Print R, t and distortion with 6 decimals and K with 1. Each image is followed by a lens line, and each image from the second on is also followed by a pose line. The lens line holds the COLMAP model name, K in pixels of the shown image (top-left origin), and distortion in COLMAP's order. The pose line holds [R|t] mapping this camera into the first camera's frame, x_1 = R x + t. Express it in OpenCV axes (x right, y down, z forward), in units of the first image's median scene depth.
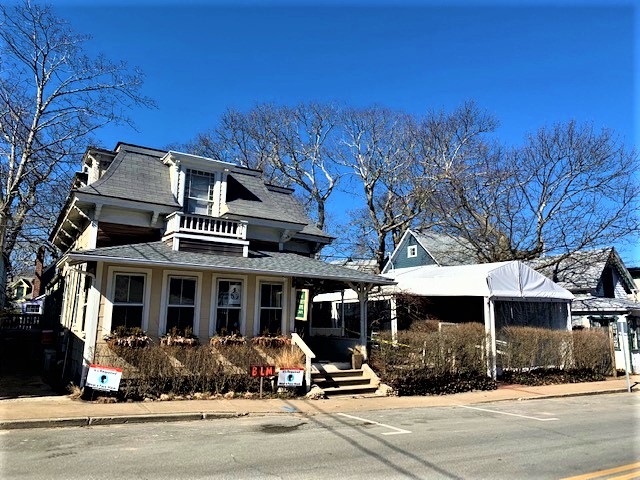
lens RADIAL K [[479.7, 0, 320.2], [0, 479.7, 240.9], [0, 0, 1]] dist [0.049225, 0.012369]
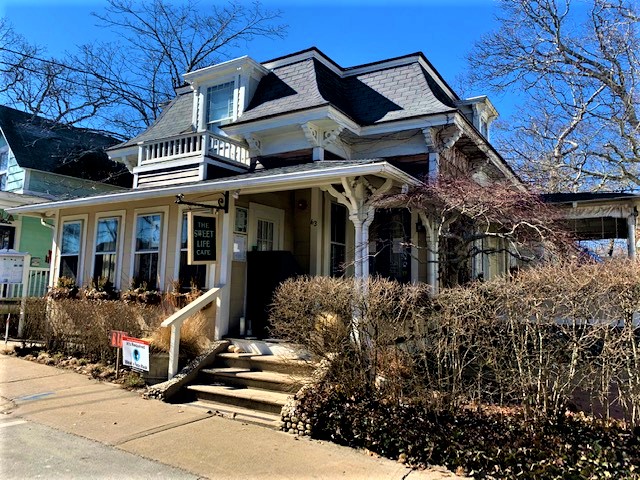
lens RADIAL K [[479.7, 0, 320.0], [0, 479.7, 238.9], [0, 0, 1]] dist [0.049225, 0.012369]
pose [[0.437262, -0.102493, -0.893474, 0.547764], [0.140971, 0.989015, -0.044462, 0.176617], [0.888217, -0.106512, 0.446908, 0.846655]]
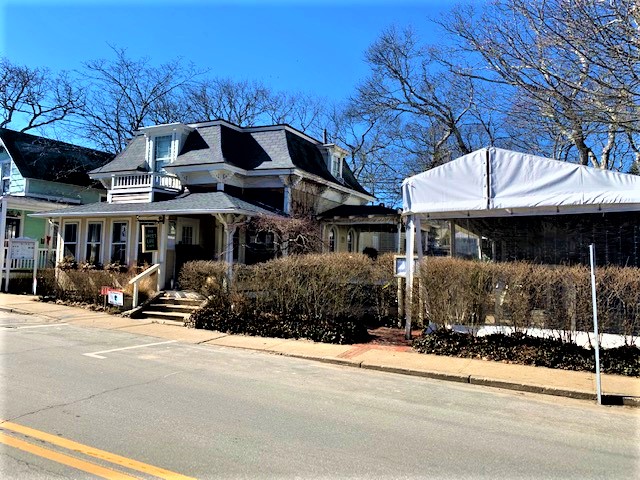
lens RADIAL K [[479.7, 0, 319.6], [0, 479.7, 237.4], [0, 0, 1]] dist [0.049225, 0.012369]
pose [[0.503601, -0.045537, -0.862735, 1.129433], [0.130875, 0.991106, 0.024083, 0.152074], [0.853966, -0.125039, 0.505082, 0.751241]]
